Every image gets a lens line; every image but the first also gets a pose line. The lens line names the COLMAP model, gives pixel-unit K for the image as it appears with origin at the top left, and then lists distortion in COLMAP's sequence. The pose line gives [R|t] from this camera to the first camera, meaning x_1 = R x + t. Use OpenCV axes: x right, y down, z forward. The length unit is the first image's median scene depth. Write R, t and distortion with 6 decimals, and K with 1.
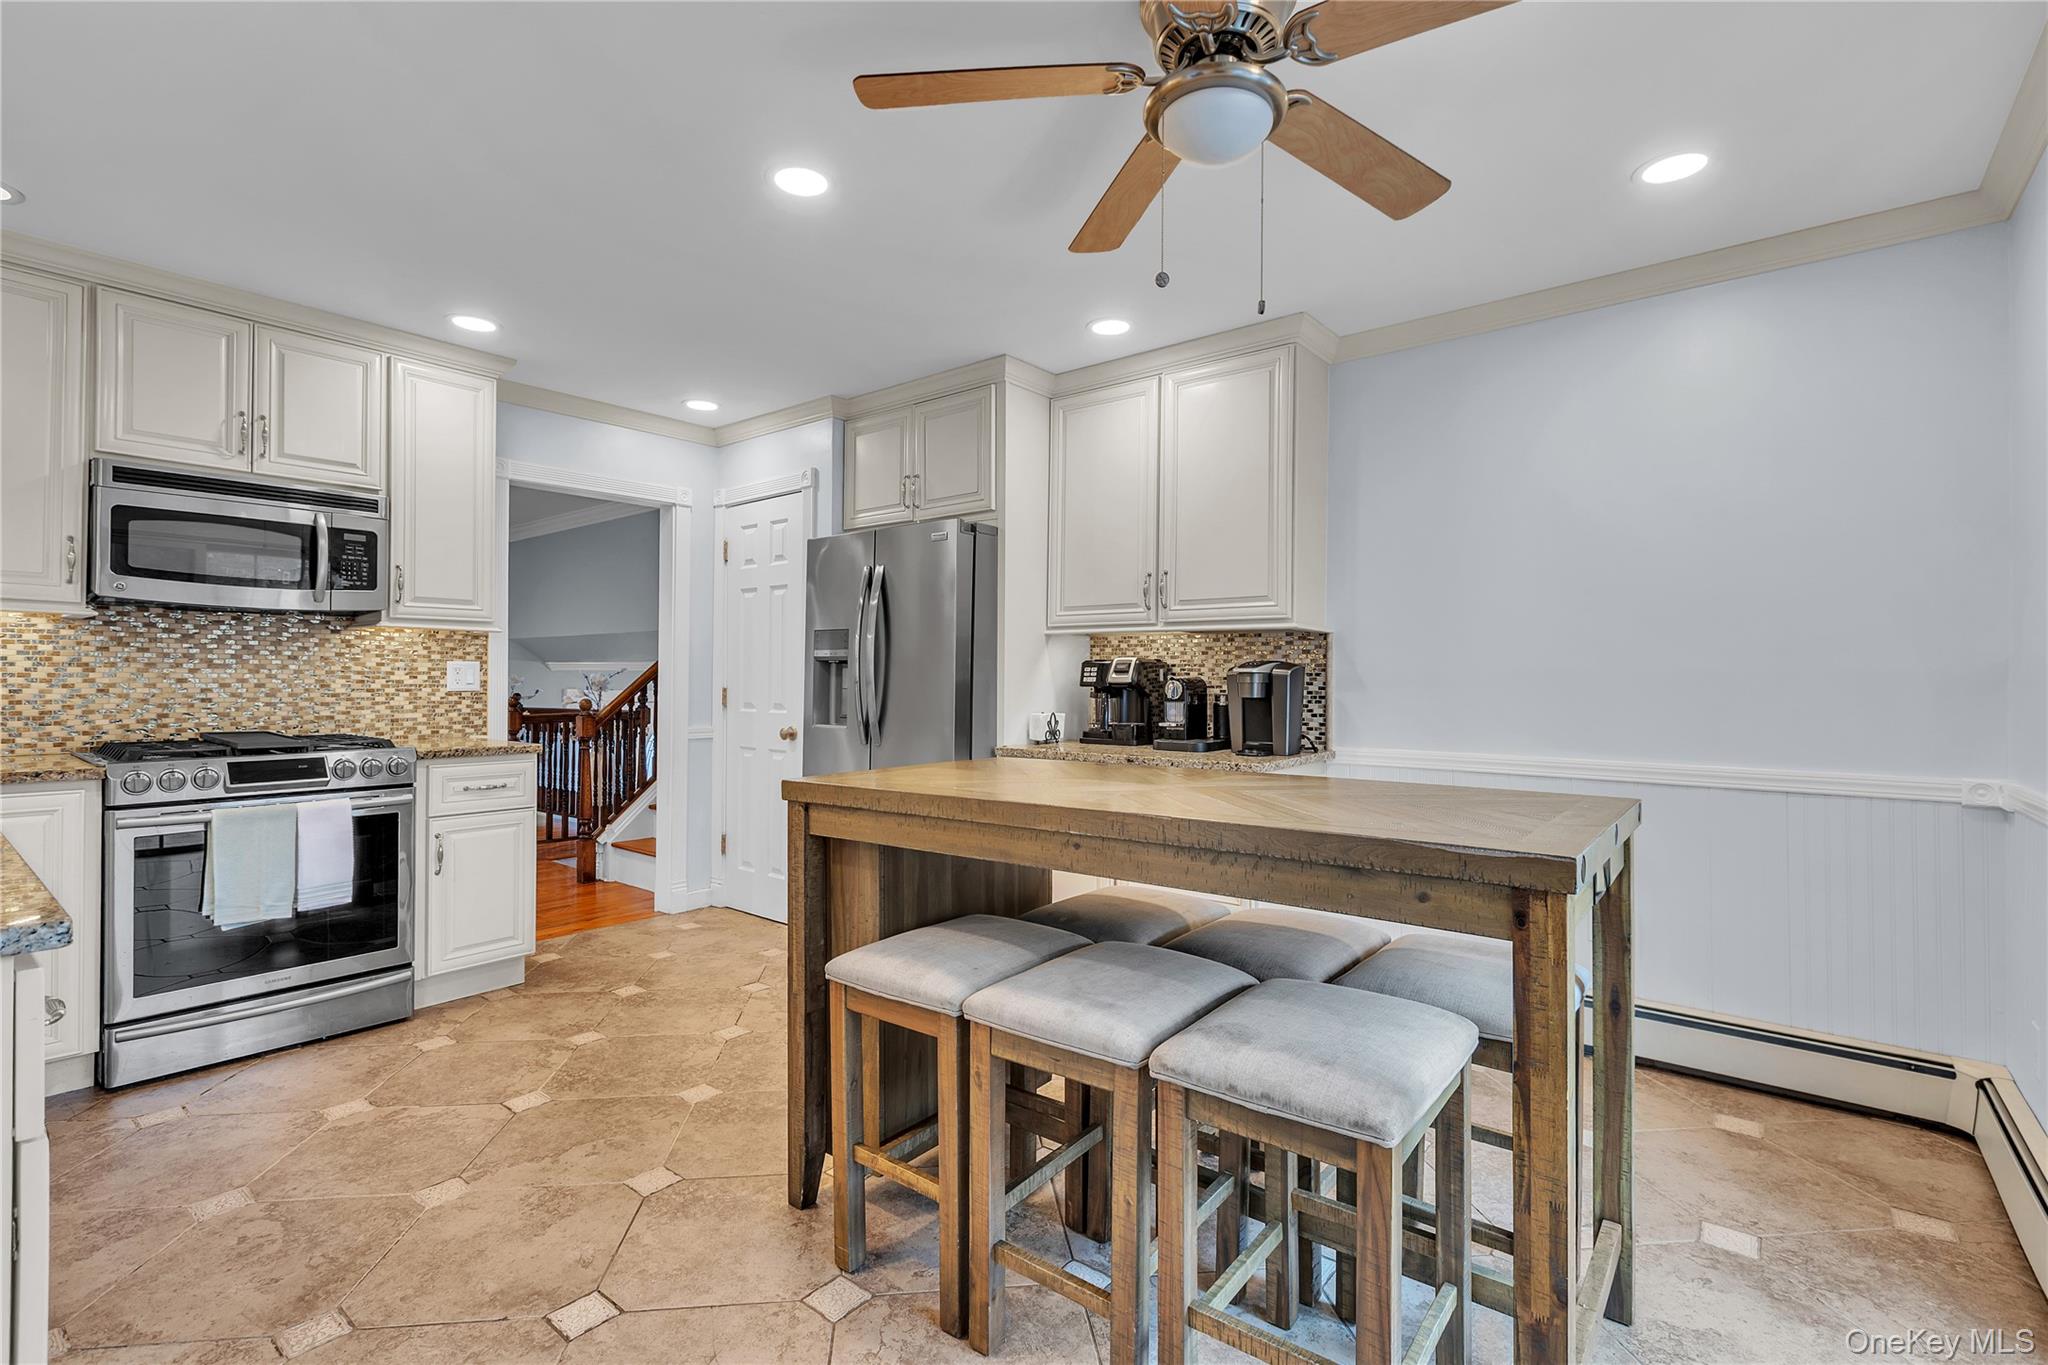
lens RADIAL K [[924.4, 0, 1013.3], [0, 924.4, 678.5], [0, 0, 1]] dist [-0.001371, 0.001138]
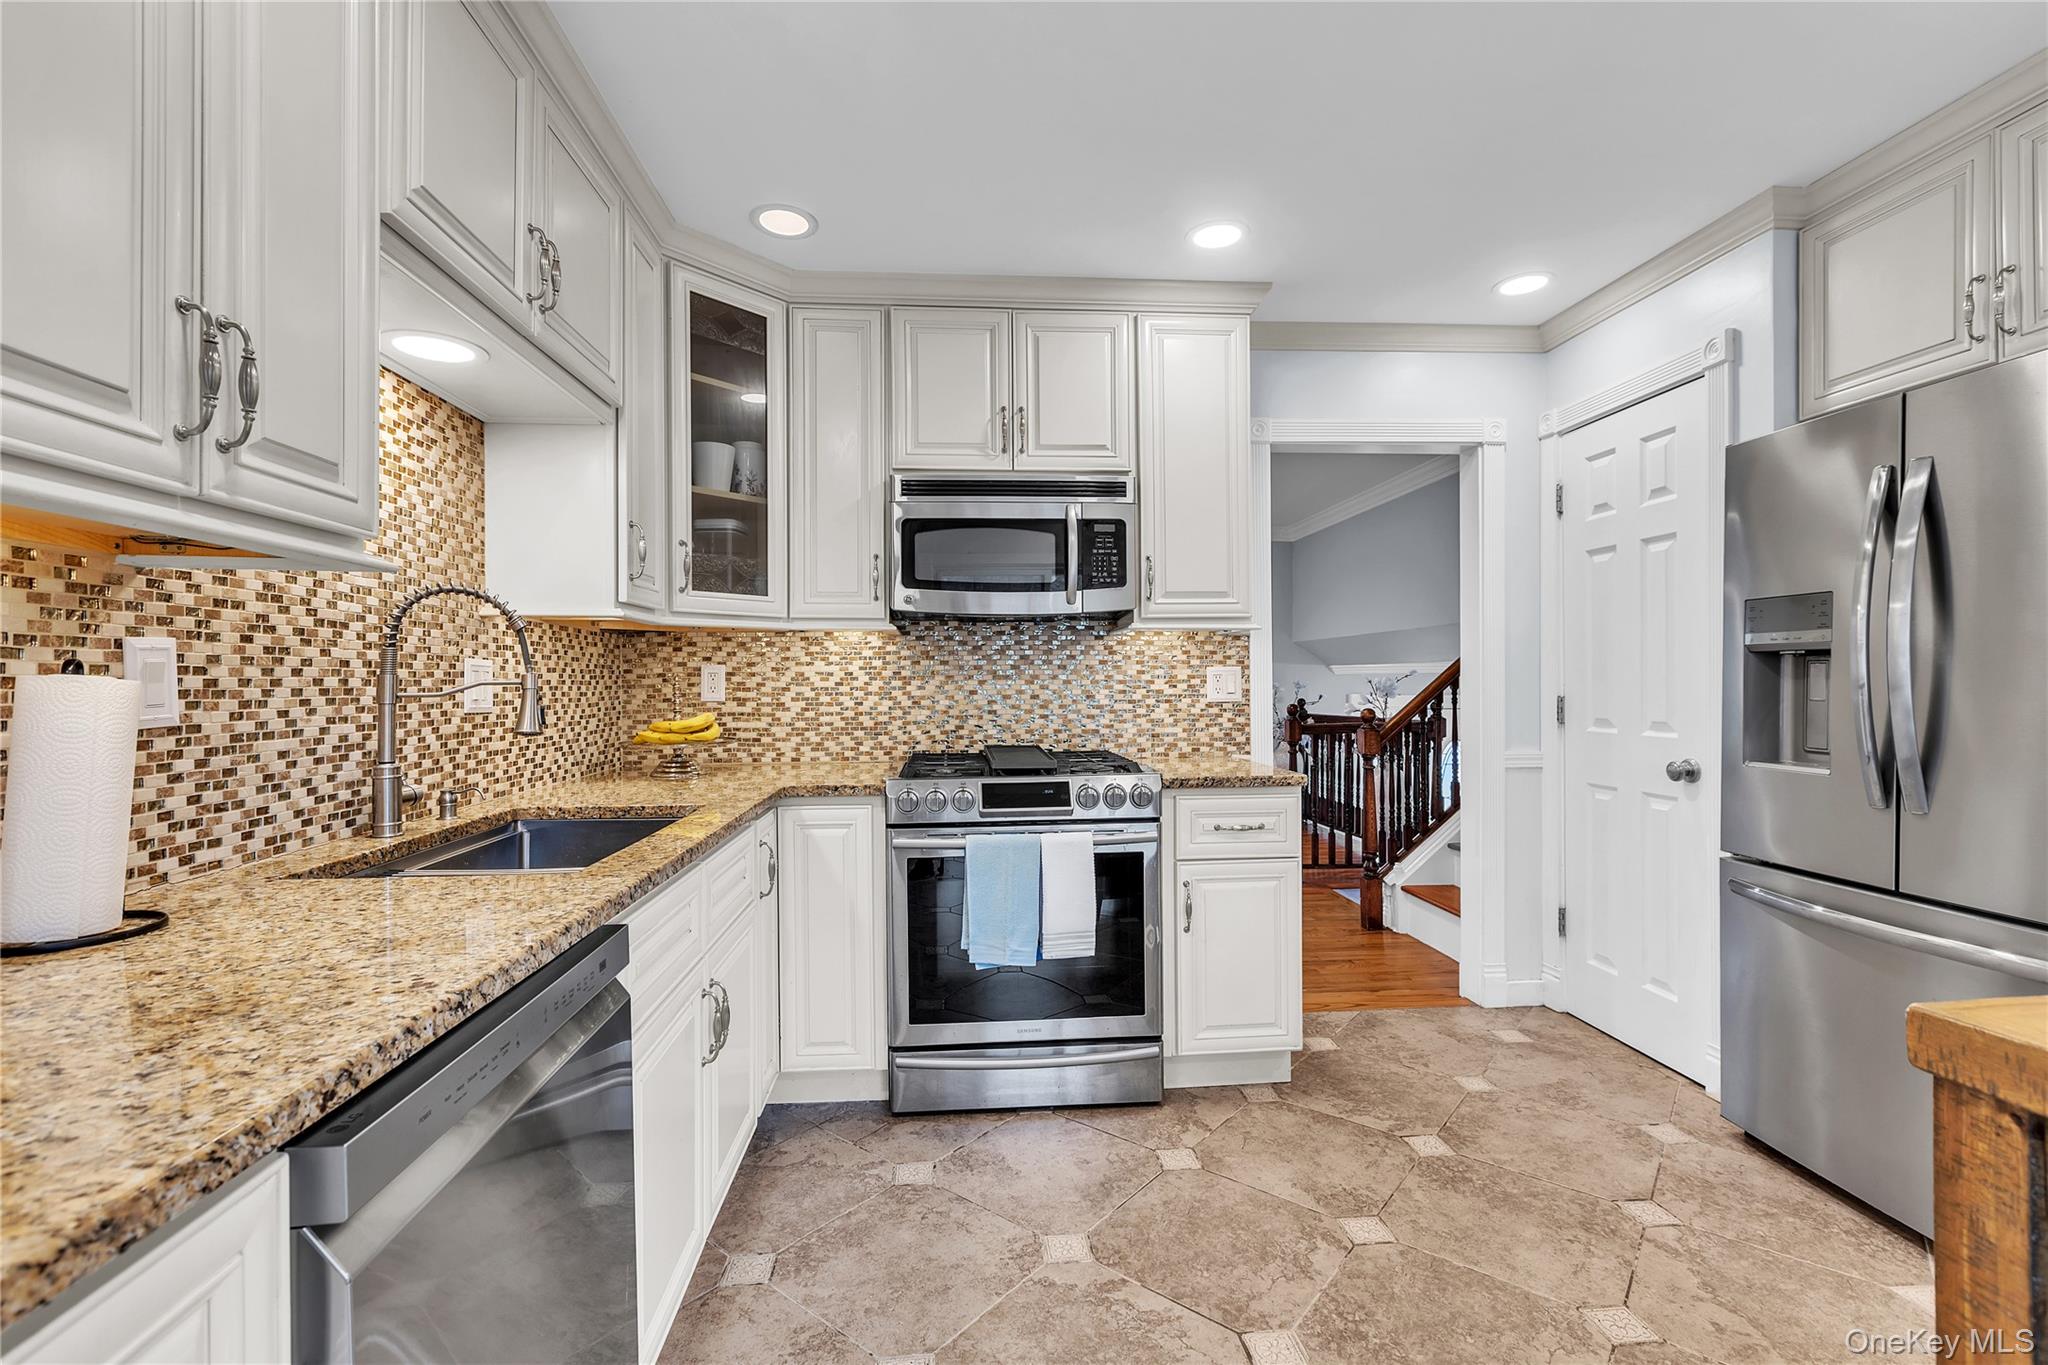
lens RADIAL K [[924.4, 0, 1012.1], [0, 924.4, 682.1], [0, 0, 1]] dist [-0.001371, 0.001138]
pose [[0.691566, -0.010733, -0.722233, -0.133715], [0.012590, 0.999917, -0.002804, -0.005250], [0.722203, -0.007154, 0.691644, 0.310622]]
